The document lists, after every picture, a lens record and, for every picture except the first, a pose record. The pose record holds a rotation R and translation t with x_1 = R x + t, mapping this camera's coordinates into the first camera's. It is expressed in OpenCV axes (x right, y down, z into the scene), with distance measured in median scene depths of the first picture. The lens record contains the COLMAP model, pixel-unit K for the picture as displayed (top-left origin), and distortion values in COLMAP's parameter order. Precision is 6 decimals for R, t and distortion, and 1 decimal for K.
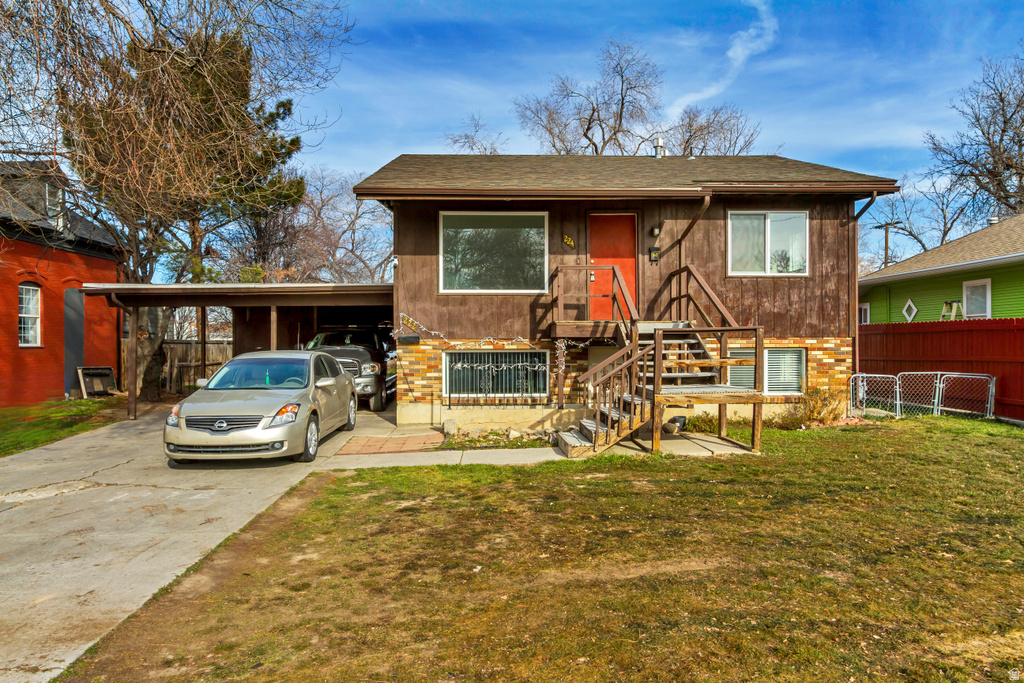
lens RADIAL K [[677.7, 0, 512.0], [0, 677.7, 341.5], [0, 0, 1]] dist [0.007568, 0.001834]
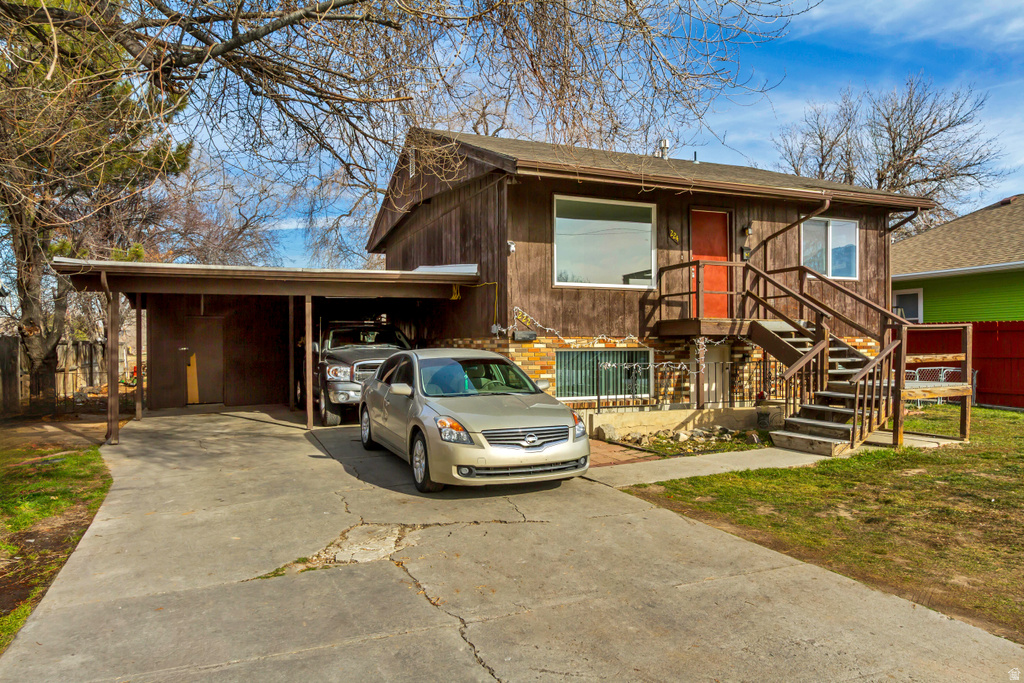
lens RADIAL K [[692.8, 0, 512.0], [0, 692.8, 341.5], [0, 0, 1]] dist [-0.003497, -0.000398]
pose [[0.936661, 0.002087, 0.350231, -0.479497], [-0.000422, 0.999988, -0.004829, 0.007468], [-0.350237, 0.004375, 0.936651, 0.155763]]
